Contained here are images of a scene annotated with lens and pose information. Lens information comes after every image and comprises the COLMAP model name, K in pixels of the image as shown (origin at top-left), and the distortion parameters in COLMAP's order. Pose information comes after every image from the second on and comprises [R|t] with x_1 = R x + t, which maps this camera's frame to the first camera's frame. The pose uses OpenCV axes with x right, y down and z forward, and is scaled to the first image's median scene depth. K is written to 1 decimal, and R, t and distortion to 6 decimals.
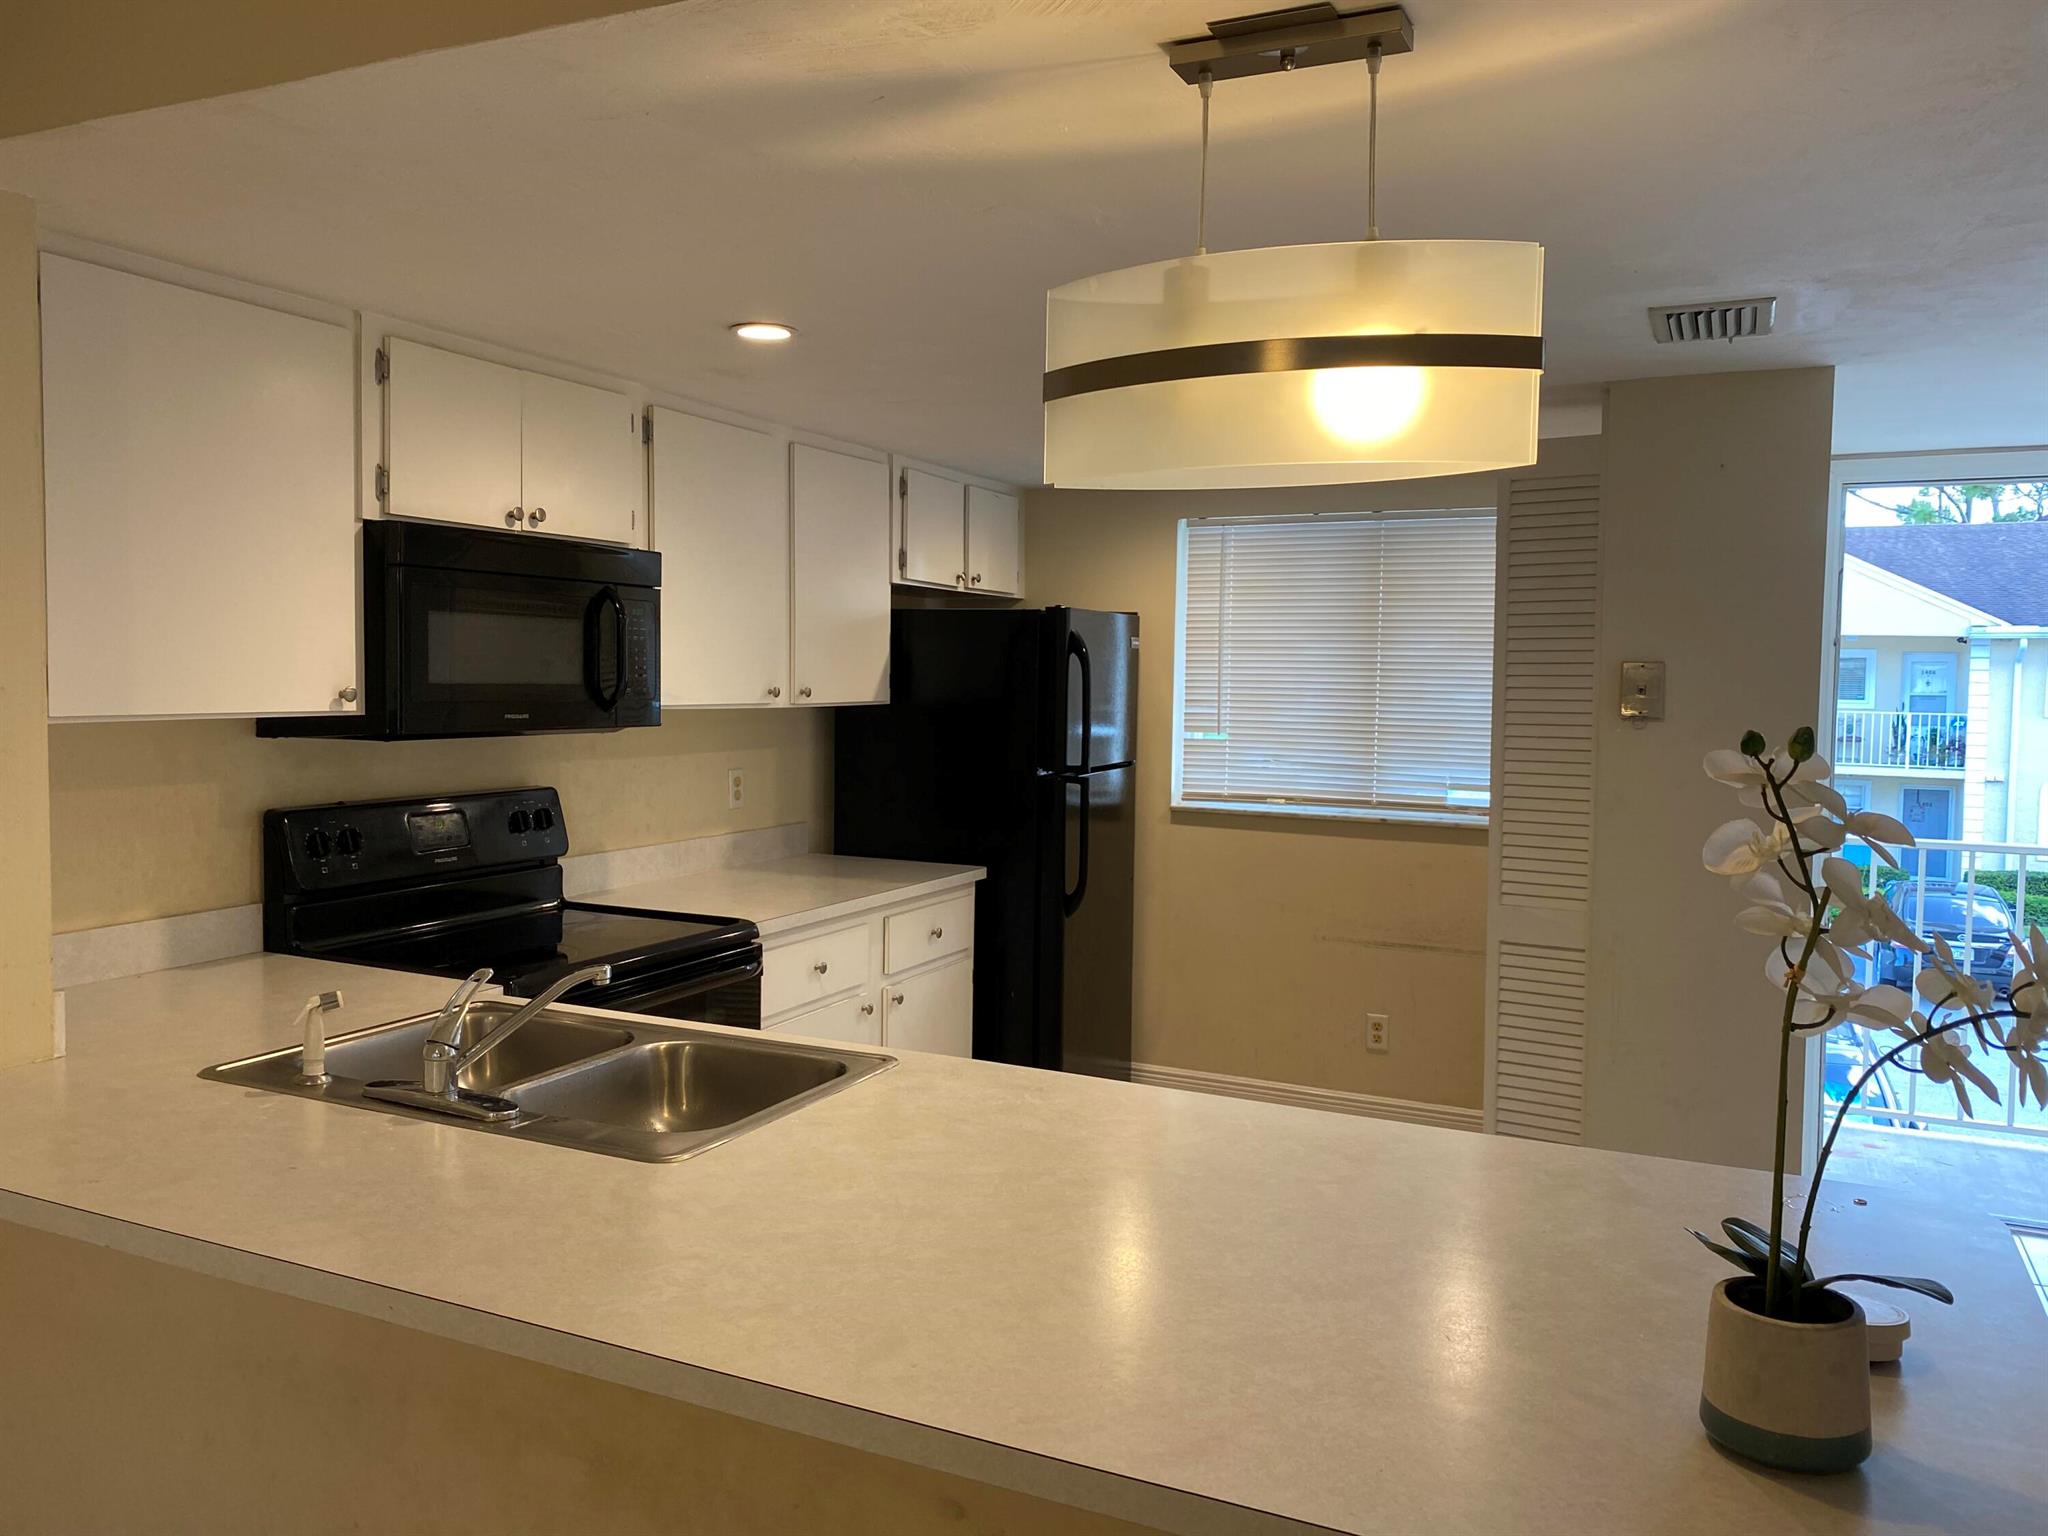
lens RADIAL K [[1547.3, 0, 1024.1], [0, 1547.3, 768.9], [0, 0, 1]] dist [0.004832, 0.000584]
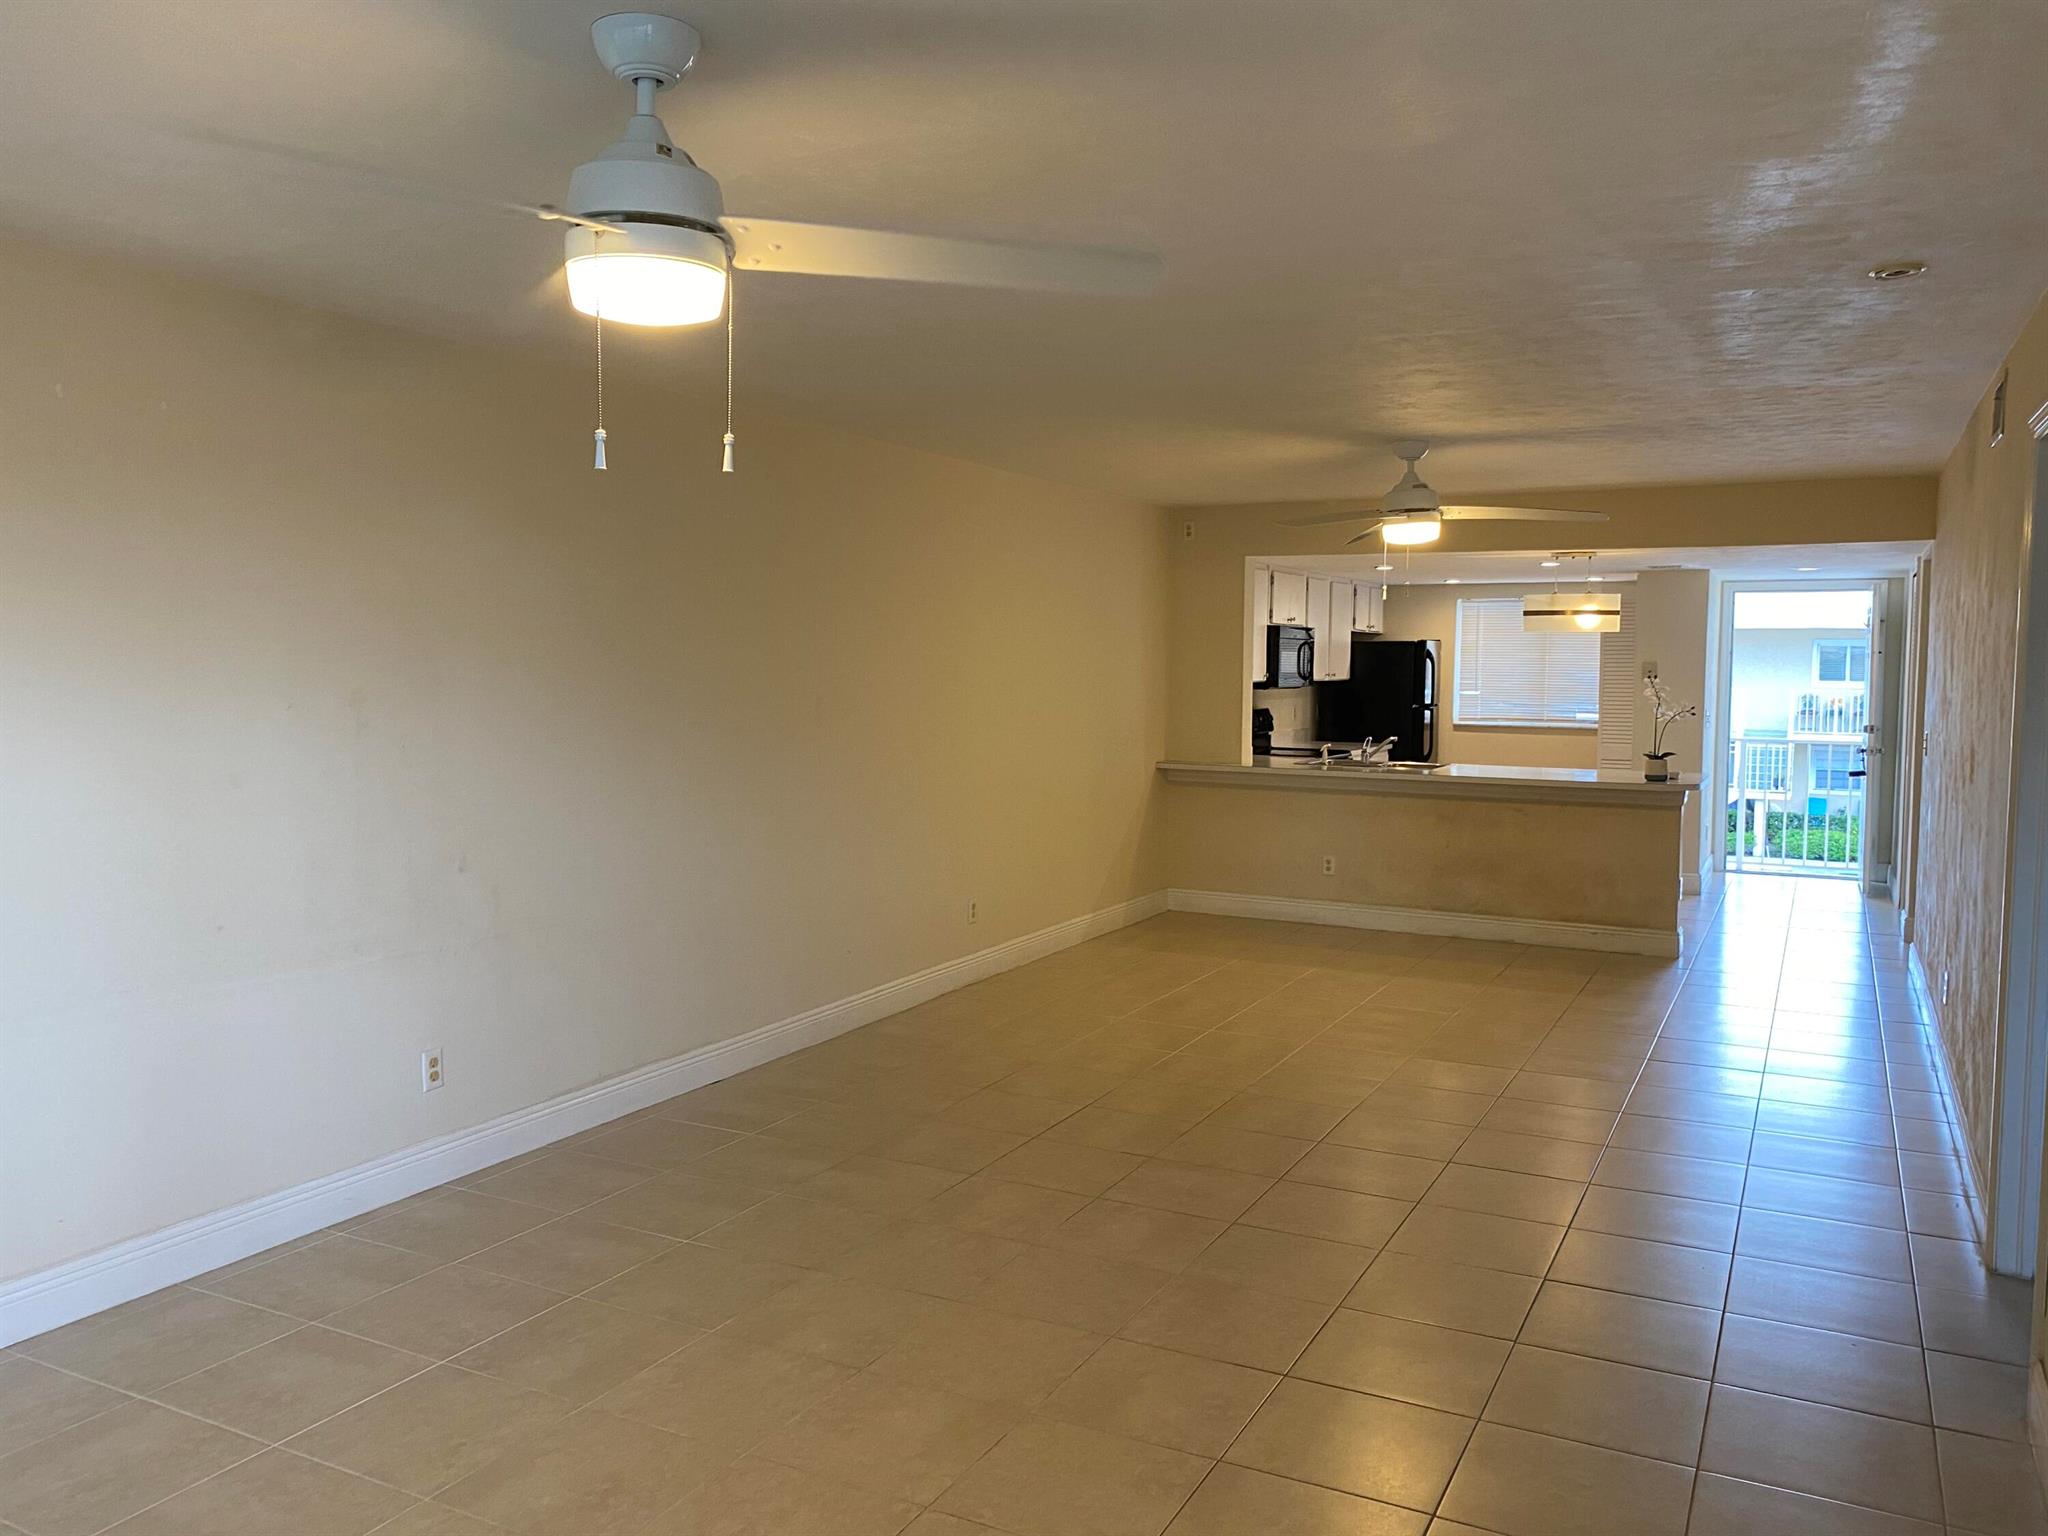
lens RADIAL K [[1547.3, 0, 1022.8], [0, 1547.3, 764.3], [0, 0, 1]] dist [0.004832, 0.000584]
pose [[0.999196, -0.010367, -0.038725, -0.516498], [0.010665, 0.999915, 0.007494, 0.069095], [0.038644, -0.007901, 0.999222, -1.498984]]
